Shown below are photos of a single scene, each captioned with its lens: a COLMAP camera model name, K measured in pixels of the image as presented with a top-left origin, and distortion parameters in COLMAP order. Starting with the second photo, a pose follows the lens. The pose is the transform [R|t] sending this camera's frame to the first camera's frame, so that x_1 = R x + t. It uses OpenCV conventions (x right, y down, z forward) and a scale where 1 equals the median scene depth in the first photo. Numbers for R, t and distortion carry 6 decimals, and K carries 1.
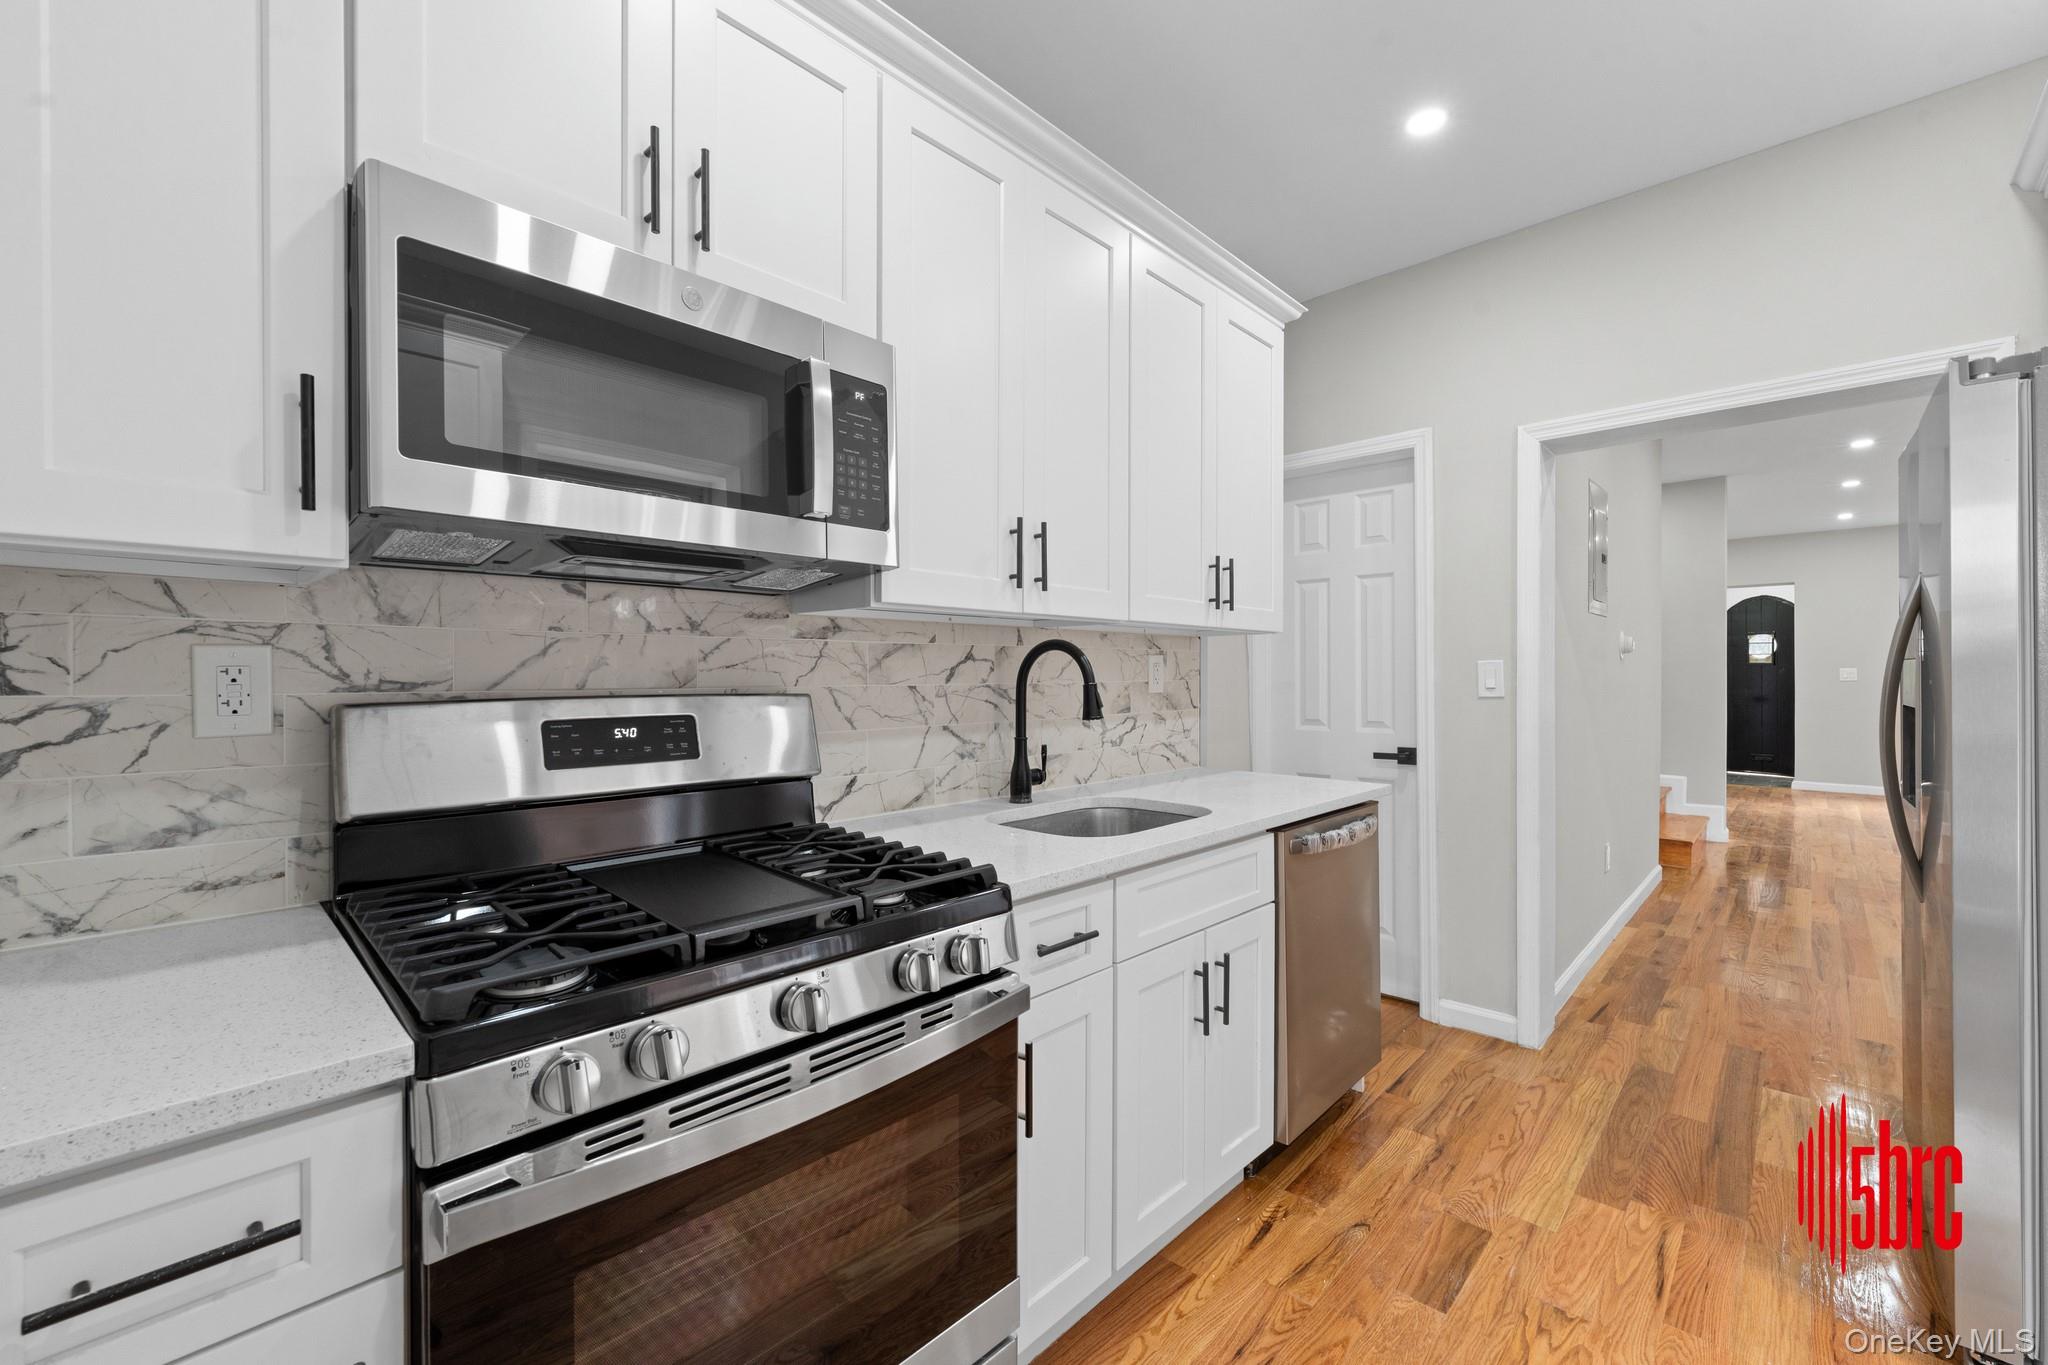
lens RADIAL K [[829.2, 0, 1021.2], [0, 829.2, 679.6], [0, 0, 1]] dist [-0.001516, -0.000358]
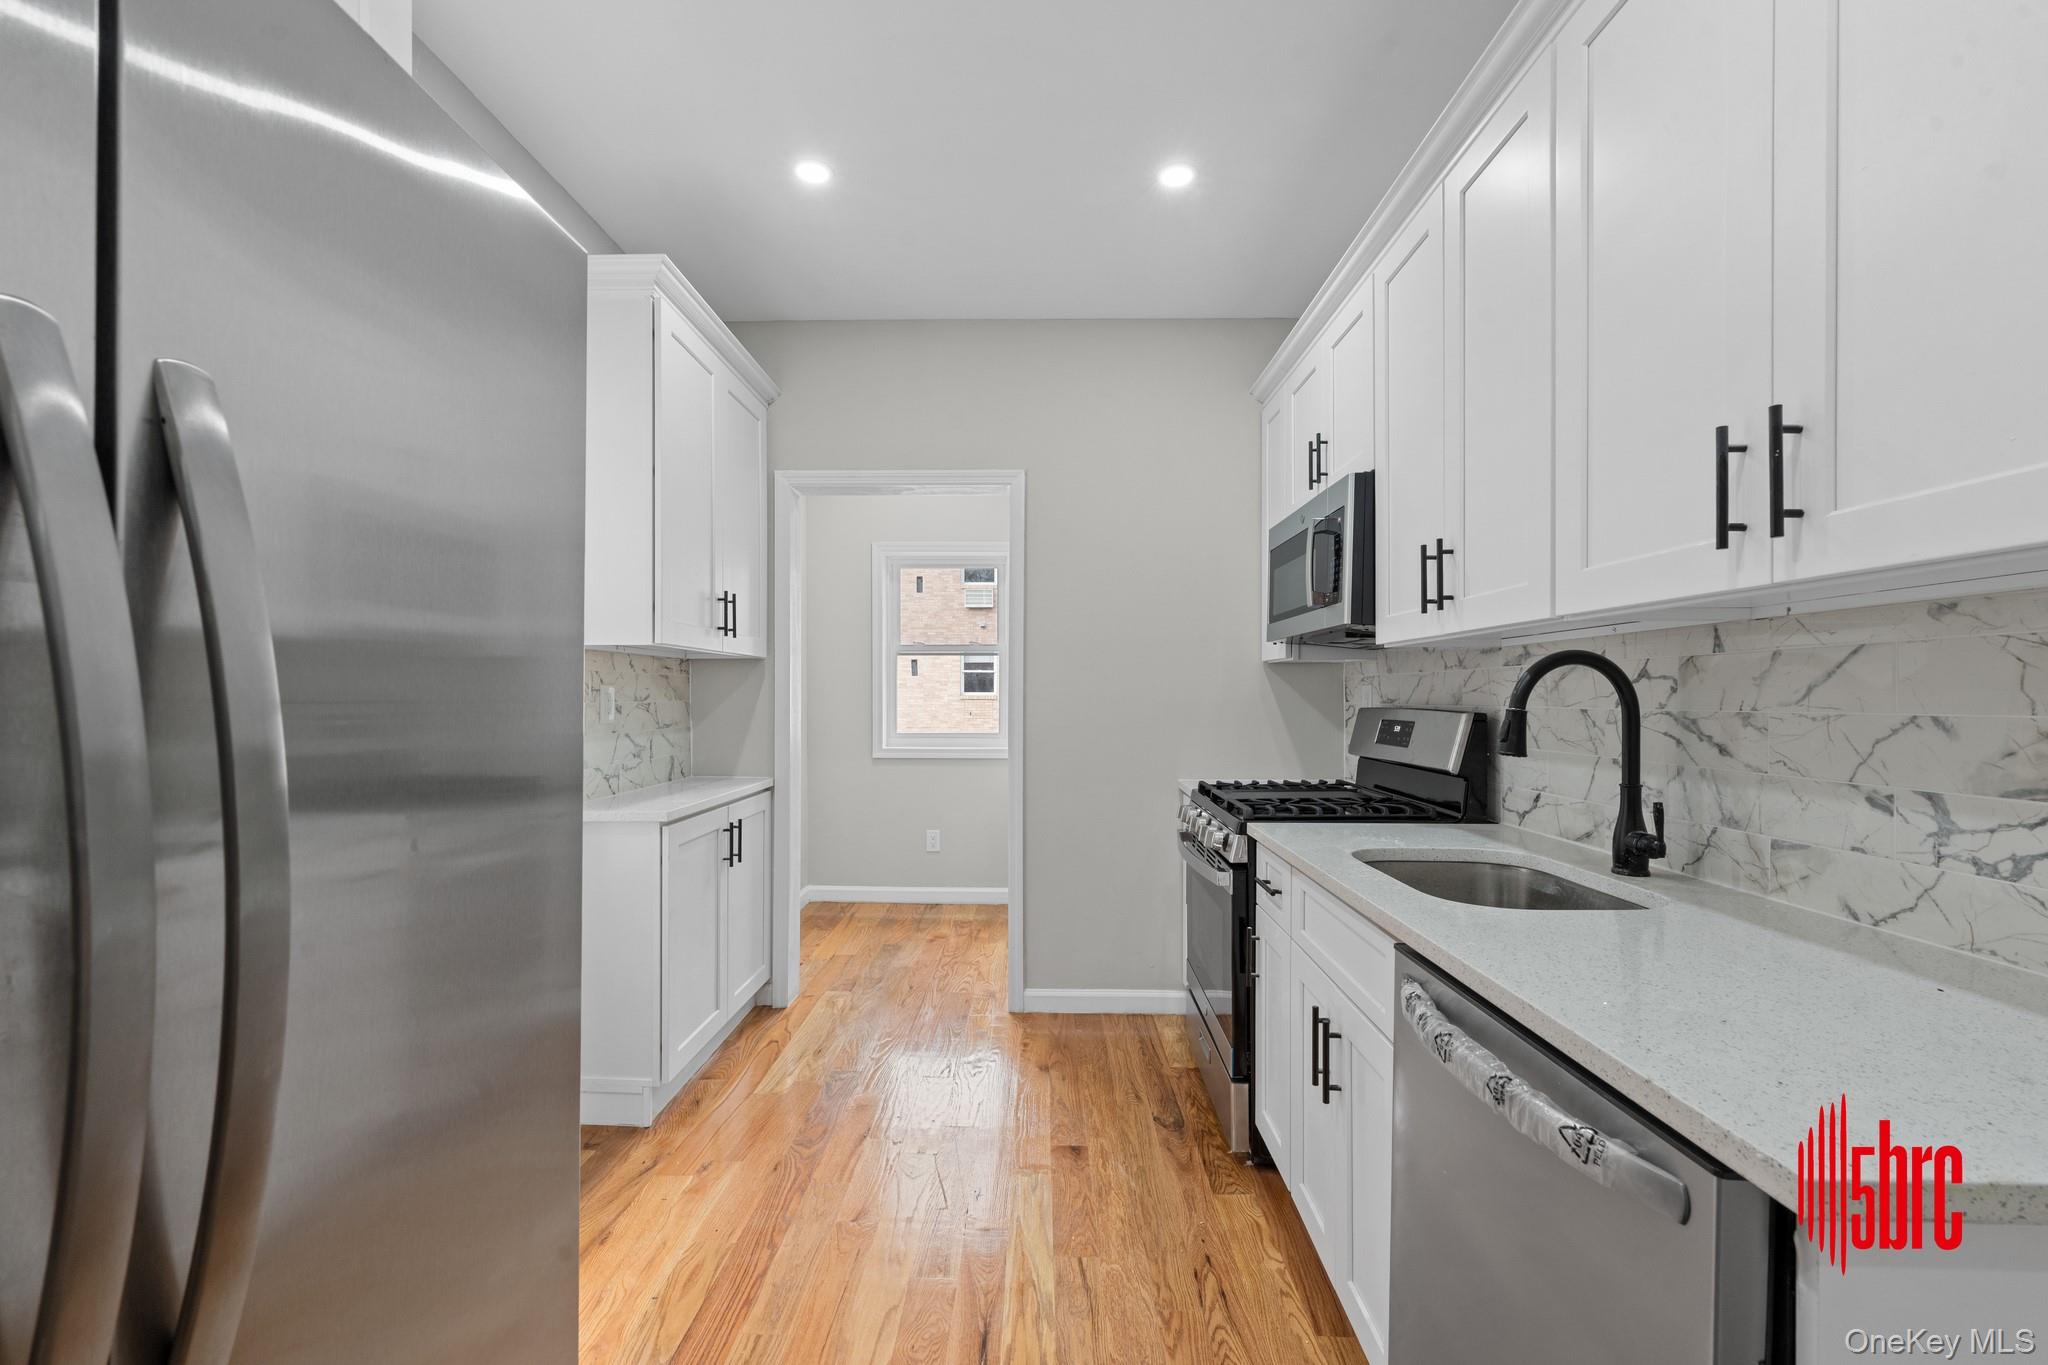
lens RADIAL K [[824.0, 0, 1015.4], [0, 824.0, 675.3], [0, 0, 1]] dist [-0.000782, -0.000459]
pose [[-0.745615, -0.018392, -0.666123, 0.877883], [-0.008613, 0.999802, -0.017965, -0.007581], [0.666321, -0.007658, -0.745626, 1.172654]]
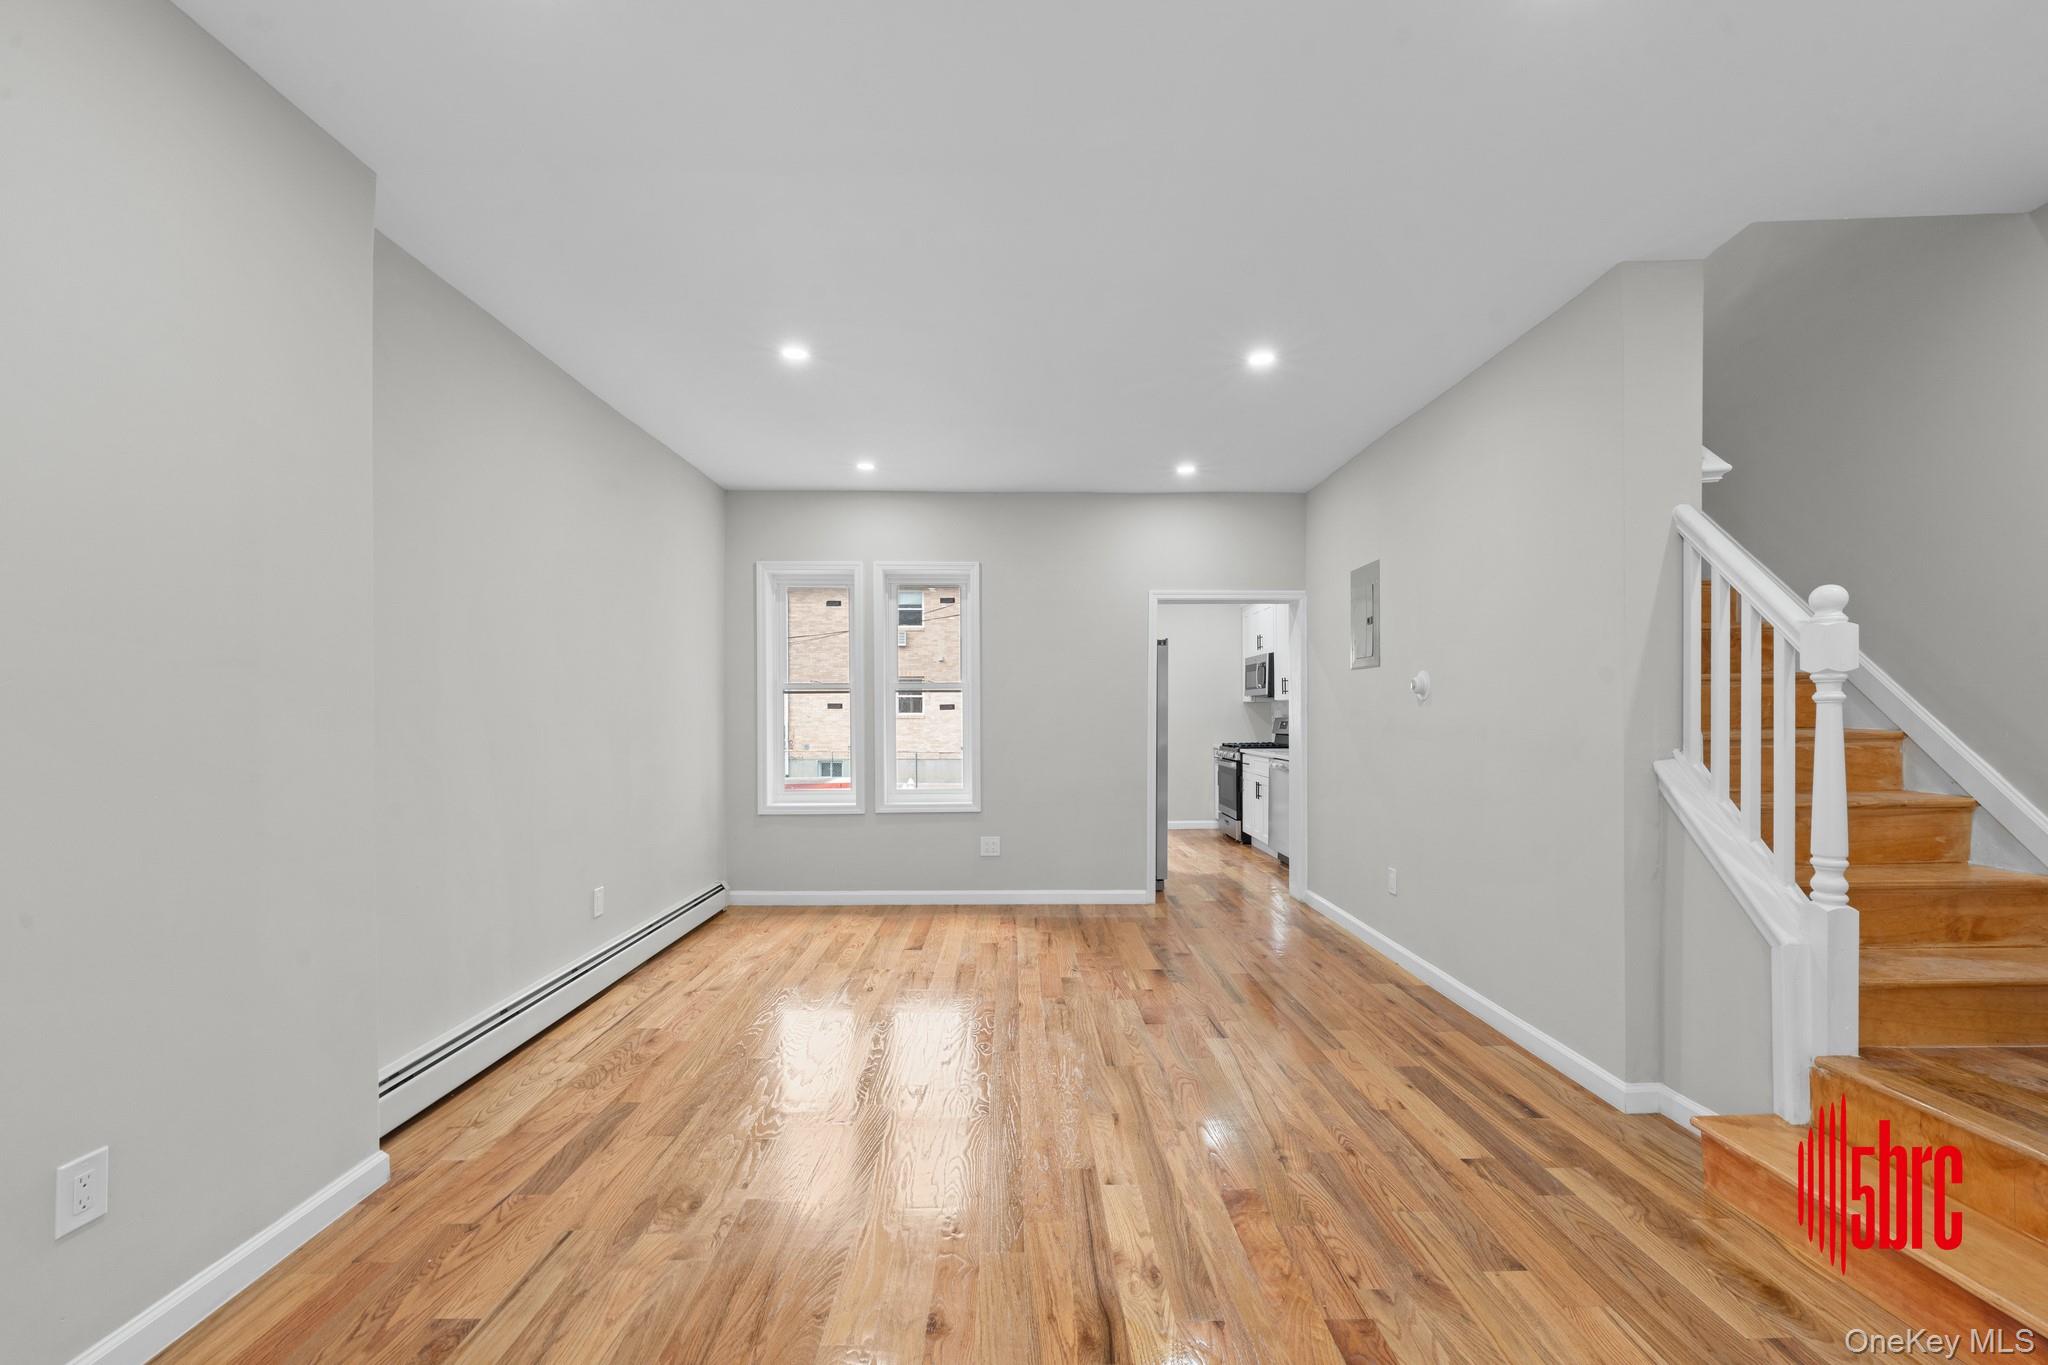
lens RADIAL K [[836.5, 0, 1021.8], [0, 836.5, 720.2], [0, 0, 1]] dist [0.002156, -0.000162]
pose [[-0.716909, 0.012460, -0.697055, 3.284730], [0.004924, 0.999906, 0.012810, -0.029399], [0.697149, 0.005752, -0.716903, 2.602315]]
